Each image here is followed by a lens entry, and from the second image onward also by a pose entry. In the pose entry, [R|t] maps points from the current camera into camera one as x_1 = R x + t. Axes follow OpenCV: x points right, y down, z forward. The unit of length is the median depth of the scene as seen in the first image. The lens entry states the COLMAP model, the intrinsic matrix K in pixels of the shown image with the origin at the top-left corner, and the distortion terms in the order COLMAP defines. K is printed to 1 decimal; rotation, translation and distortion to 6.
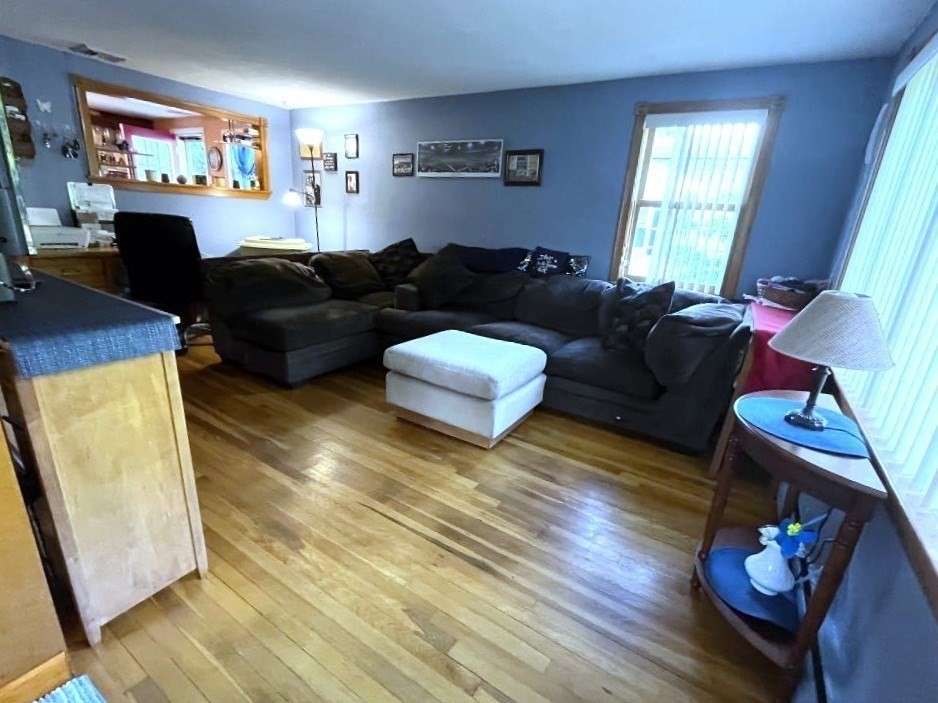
lens RADIAL K [[433.9, 0, 470.1], [0, 433.9, 353.5], [0, 0, 1]] dist [0.000265, 0.000018]
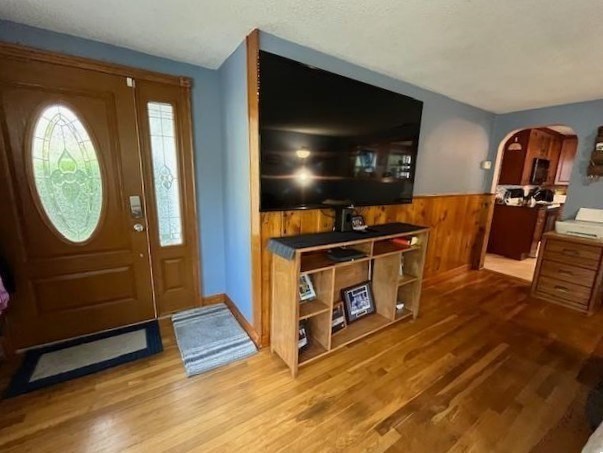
lens RADIAL K [[257.0, 0, 301.9], [0, 257.0, 227.4], [0, 0, 1]] dist [0.000264, 0.000033]
pose [[-0.408377, 0.112533, -0.905850, 0.347931], [-0.325302, 0.909275, 0.259611, -0.409680], [0.852881, 0.400694, -0.334720, 1.076467]]
